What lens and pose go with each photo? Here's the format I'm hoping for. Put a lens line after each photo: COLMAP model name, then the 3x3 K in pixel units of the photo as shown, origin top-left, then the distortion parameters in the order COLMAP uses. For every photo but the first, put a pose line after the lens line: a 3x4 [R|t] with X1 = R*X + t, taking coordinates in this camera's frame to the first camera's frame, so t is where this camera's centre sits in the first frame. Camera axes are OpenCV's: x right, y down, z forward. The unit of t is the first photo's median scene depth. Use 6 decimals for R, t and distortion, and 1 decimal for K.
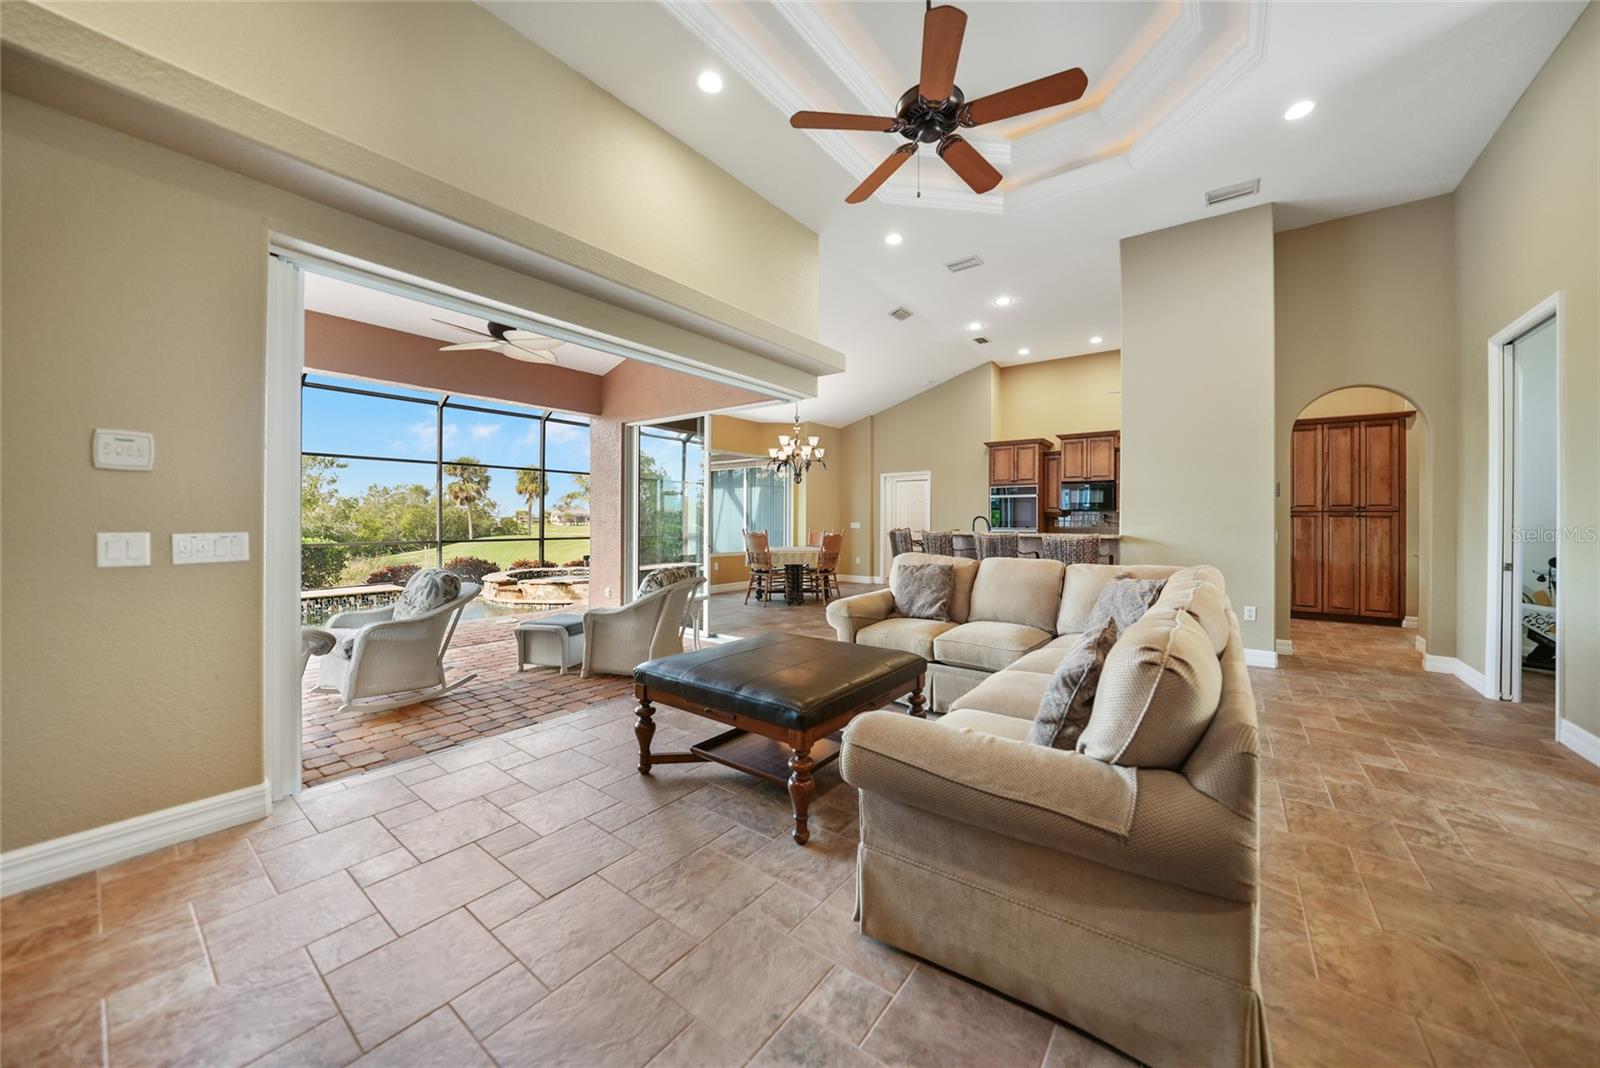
lens RADIAL K [[562.8, 0, 808.5], [0, 562.8, 519.2], [0, 0, 1]] dist [-0.025550, 0.005633]
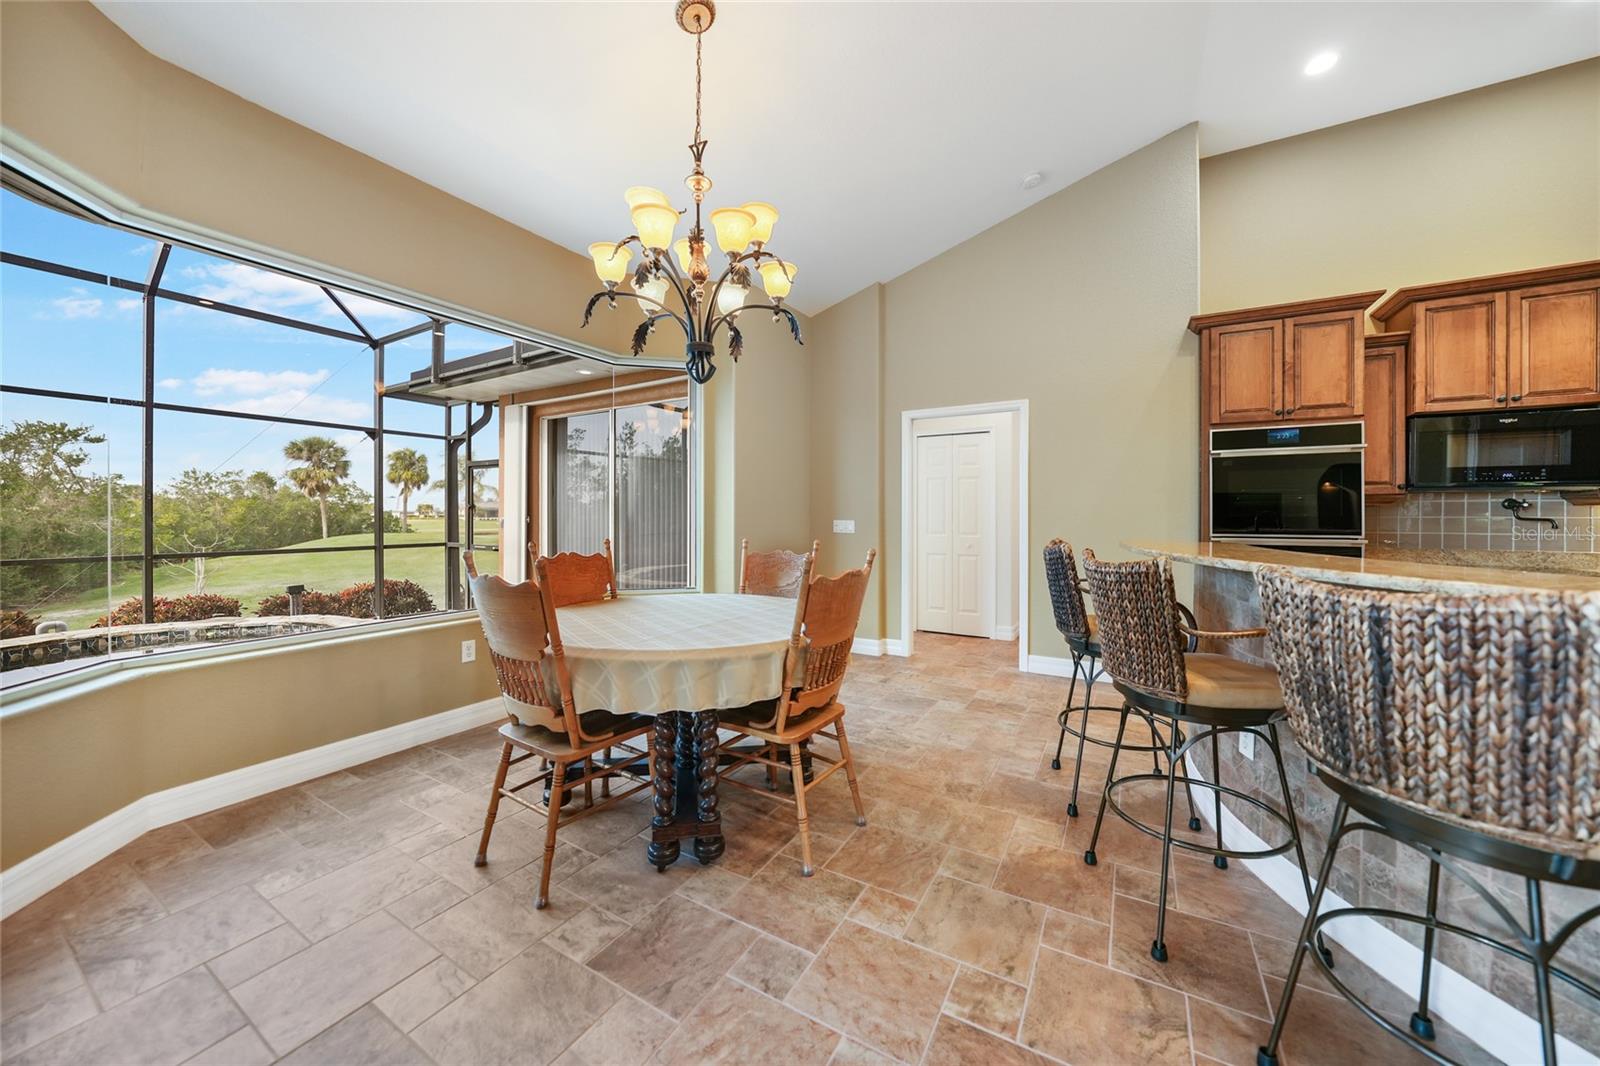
lens RADIAL K [[562.8, 0, 809.1], [0, 562.8, 520.7], [0, 0, 1]] dist [-0.025550, 0.005633]
pose [[0.992842, -0.002101, 0.119416, 0.000920], [0.000465, 0.999906, 0.013733, 0.000416], [-0.119433, -0.013579, 0.992749, 0.676067]]
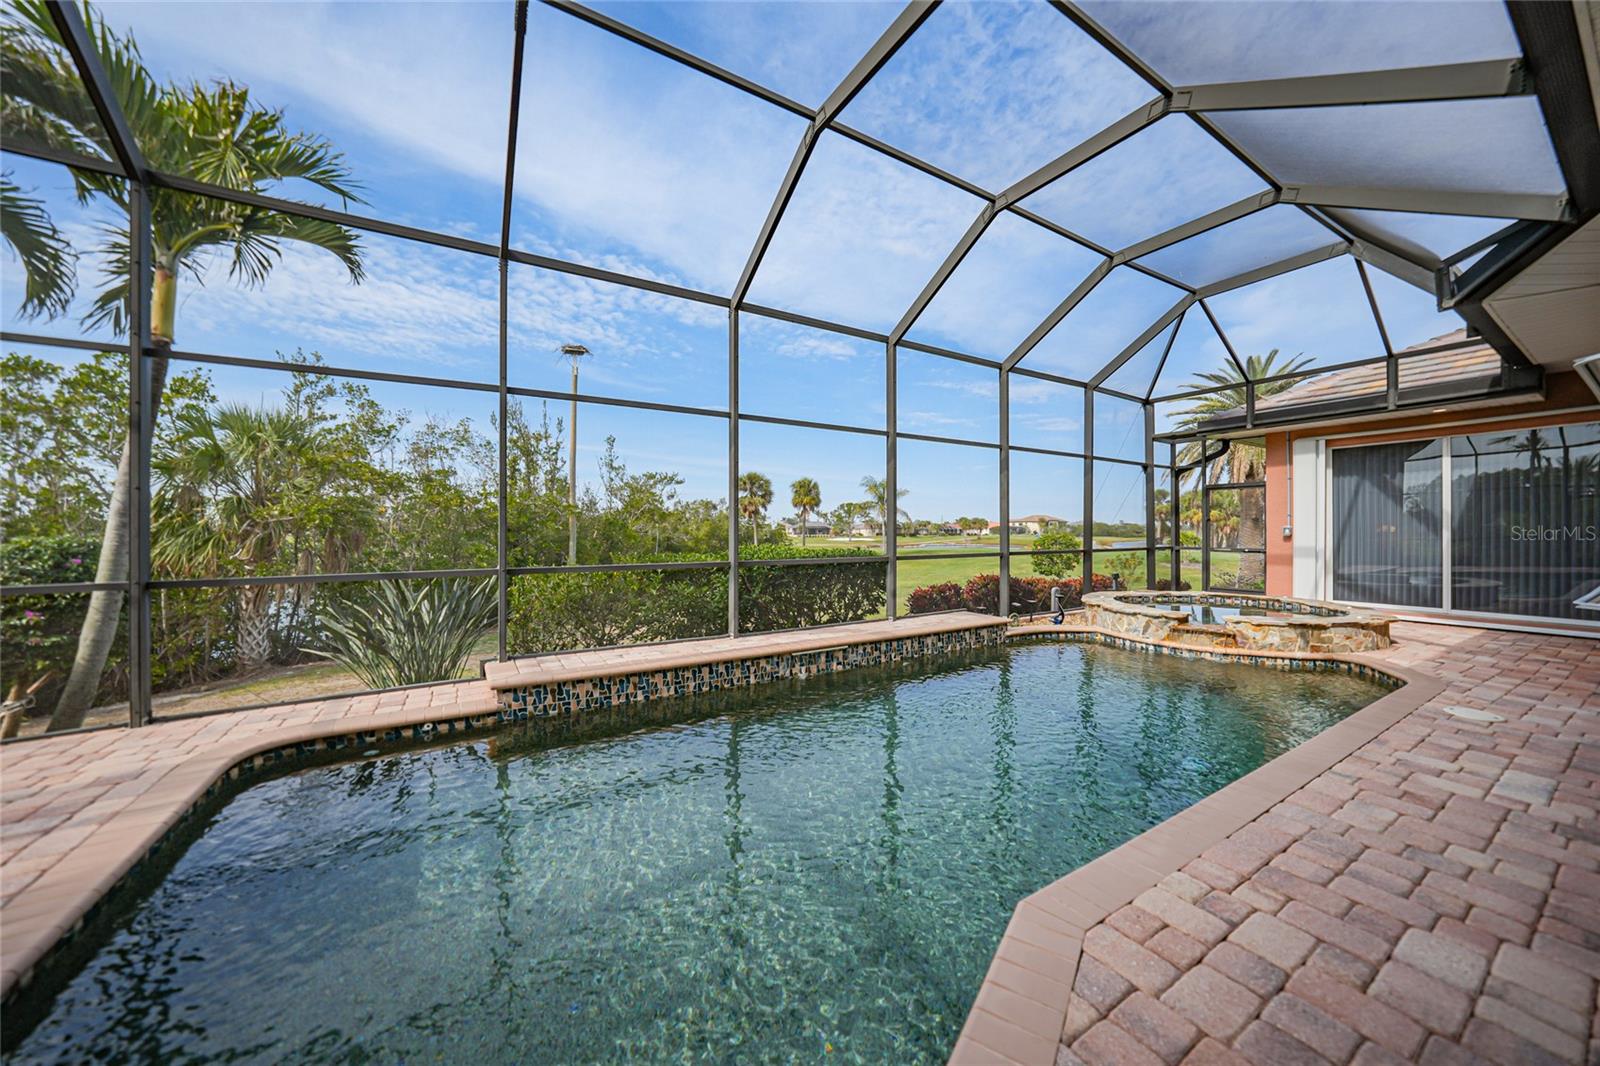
lens RADIAL K [[562.8, 0, 815.3], [0, 562.8, 531.2], [0, 0, 1]] dist [-0.025550, 0.005633]
pose [[0.931623, -0.005924, -0.363378, -0.743029], [0.006198, 0.999981, -0.000411, 0.010836], [0.363374, -0.001869, 0.931642, 0.260927]]
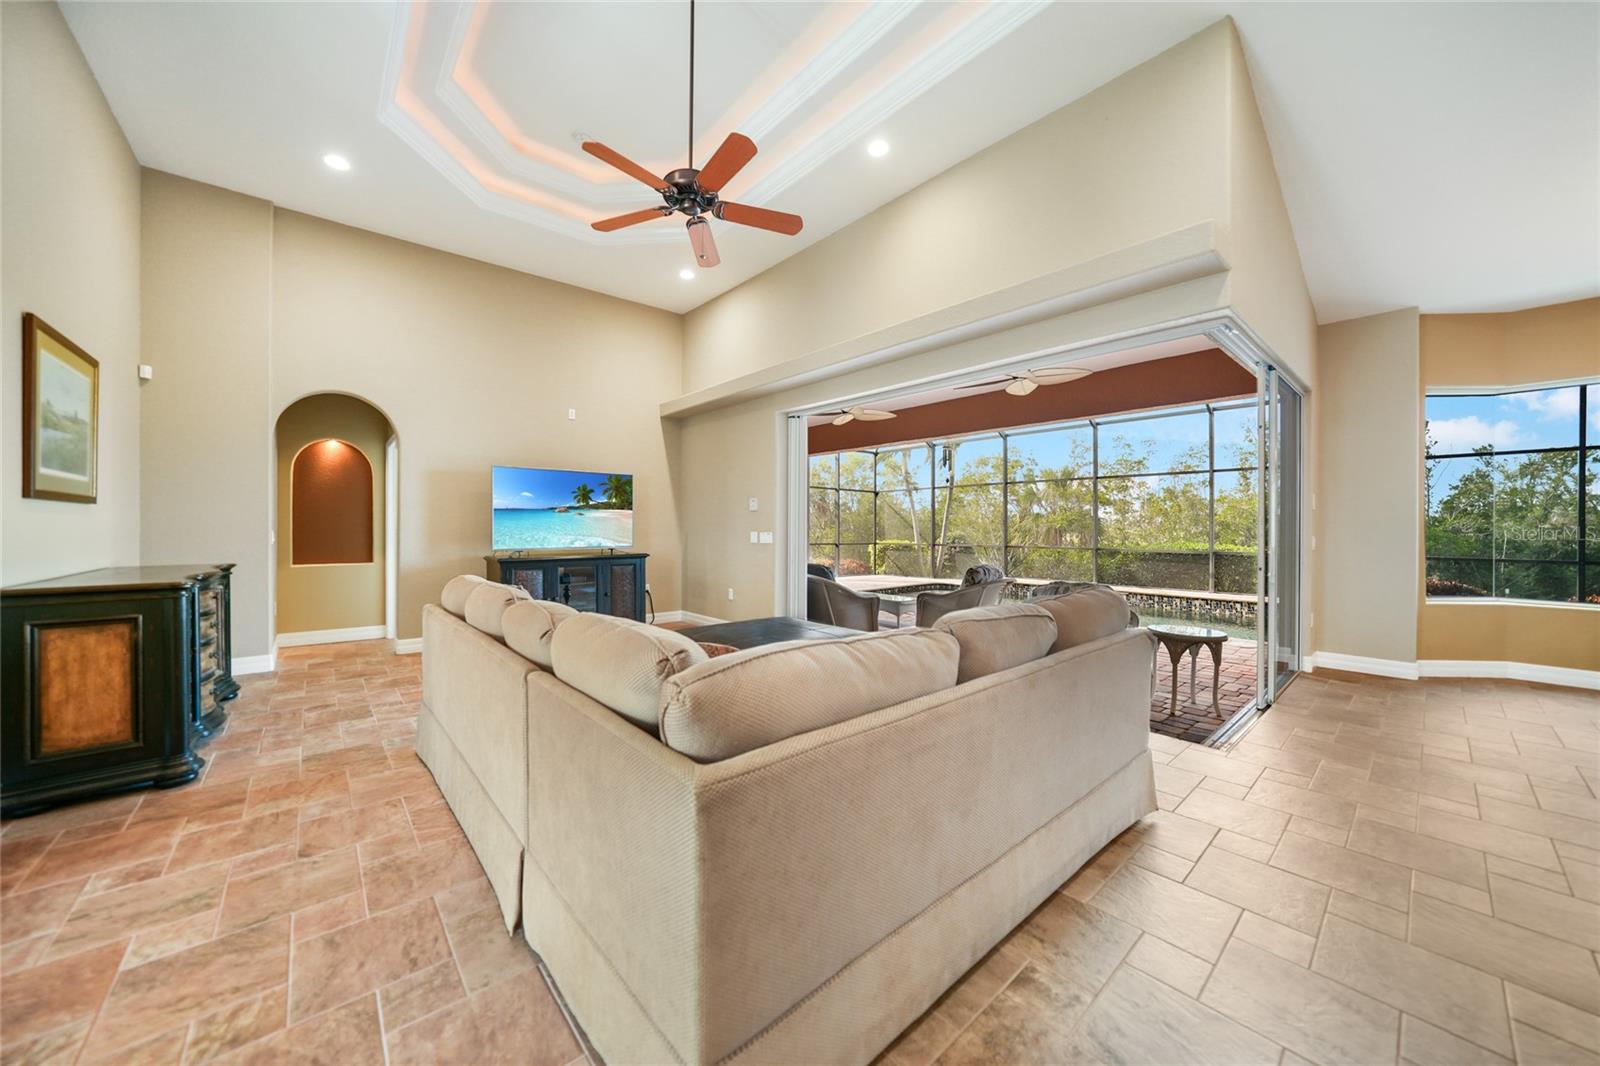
lens RADIAL K [[562.8, 0, 795.7], [0, 562.8, 530.3], [0, 0, 1]] dist [-0.025550, 0.005633]
pose [[-0.215662, 0.001194, -0.976467, 0.375618], [-0.002569, 0.999995, 0.001790, 0.002316], [0.976465, 0.002895, -0.215658, 0.410434]]
